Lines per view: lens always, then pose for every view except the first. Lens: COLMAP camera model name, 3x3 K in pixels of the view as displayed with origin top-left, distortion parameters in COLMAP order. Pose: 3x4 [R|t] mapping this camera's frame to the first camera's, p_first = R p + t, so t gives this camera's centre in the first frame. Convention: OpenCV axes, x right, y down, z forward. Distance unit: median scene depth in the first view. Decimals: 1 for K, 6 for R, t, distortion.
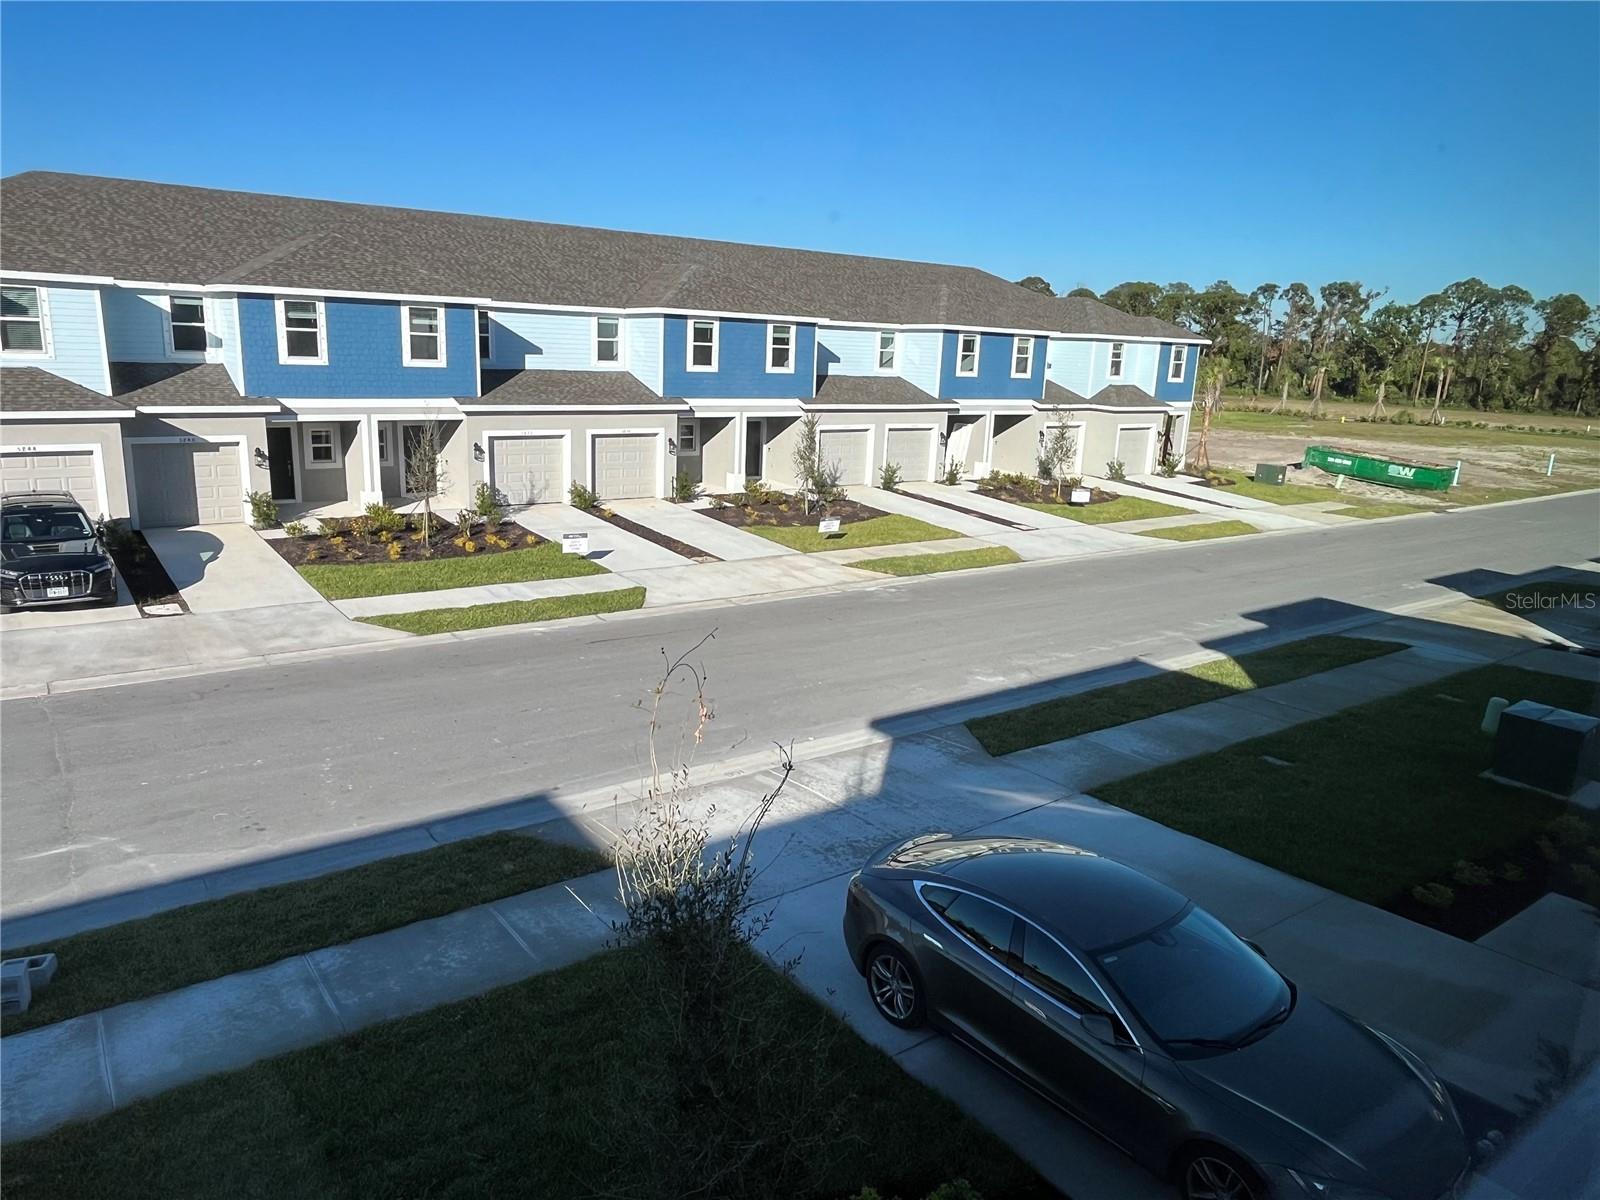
lens RADIAL K [[1055.9, 0, 796.1], [0, 1055.9, 596.5], [0, 0, 1]] dist [-0.003773, -0.001256]
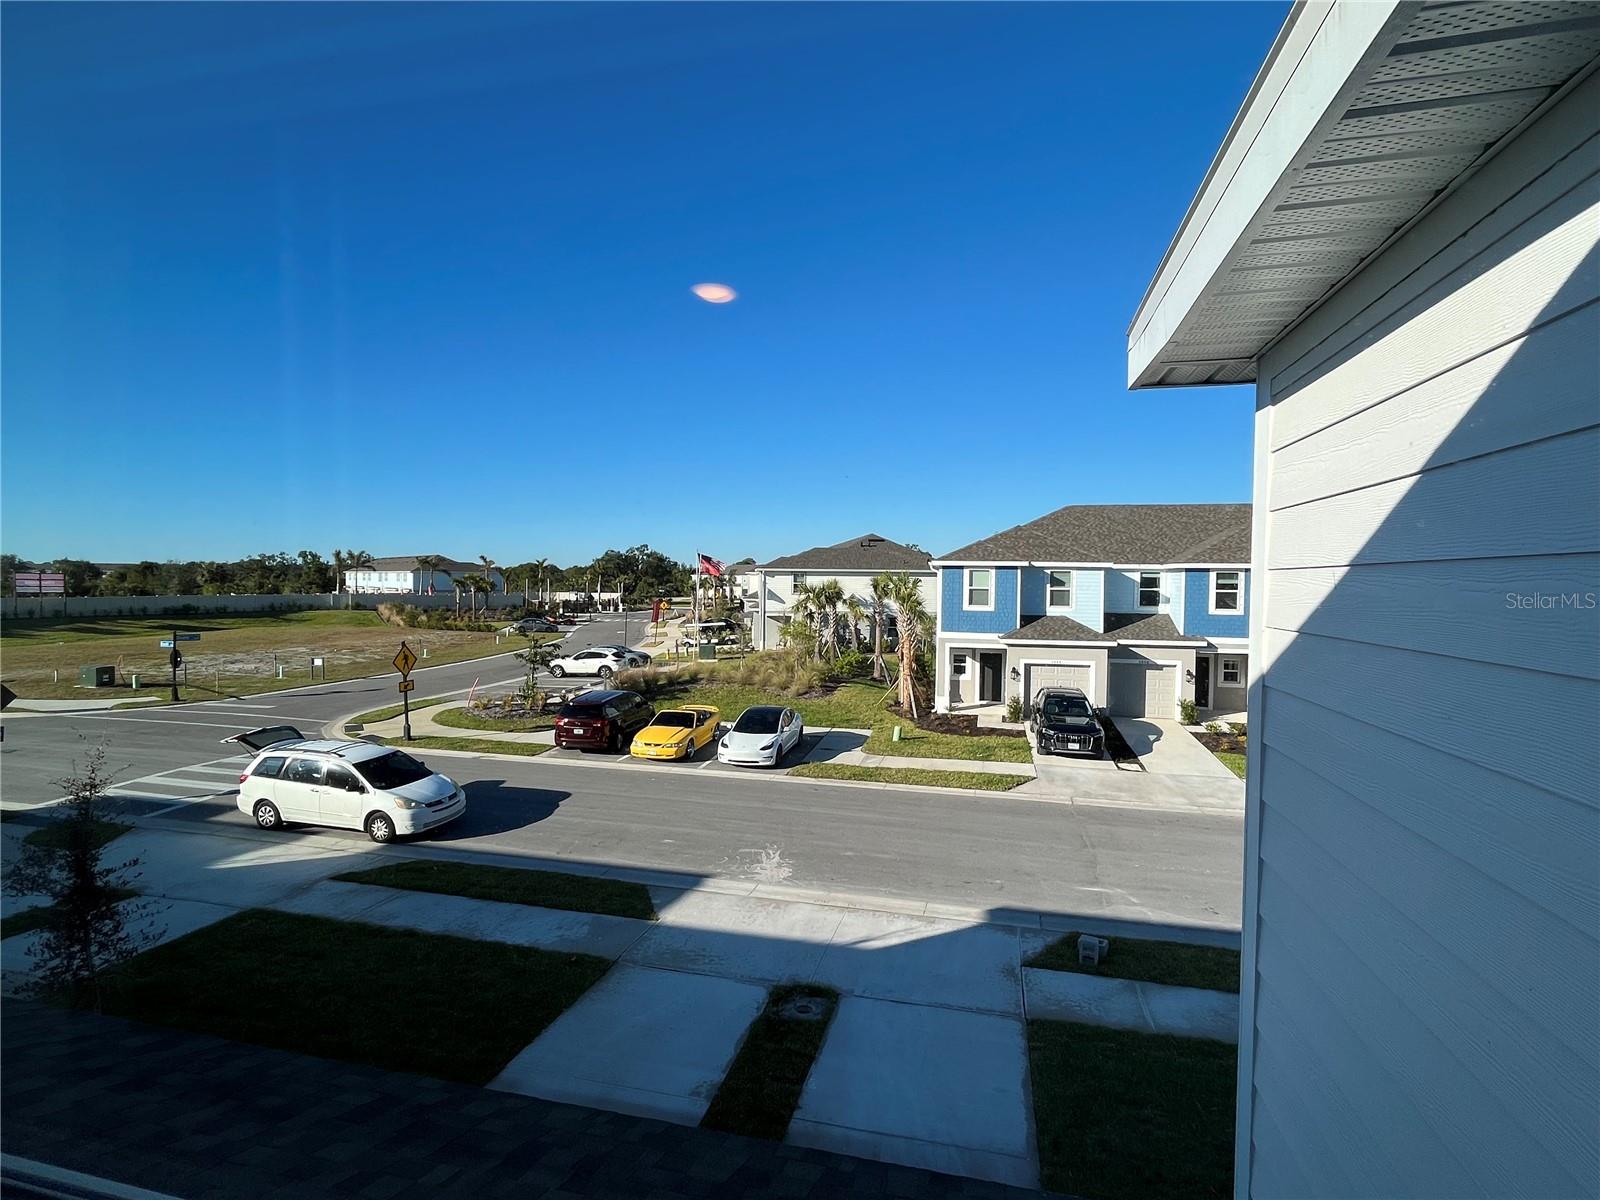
lens RADIAL K [[790.1, 0, 797.2], [0, 790.1, 601.0], [0, 0, 1]] dist [0.000011, -0.000149]
pose [[0.635685, -0.013971, -0.771822, -0.004078], [-0.166676, 0.973768, -0.154904, 0.028892], [0.753740, 0.227115, 0.616681, -0.119546]]
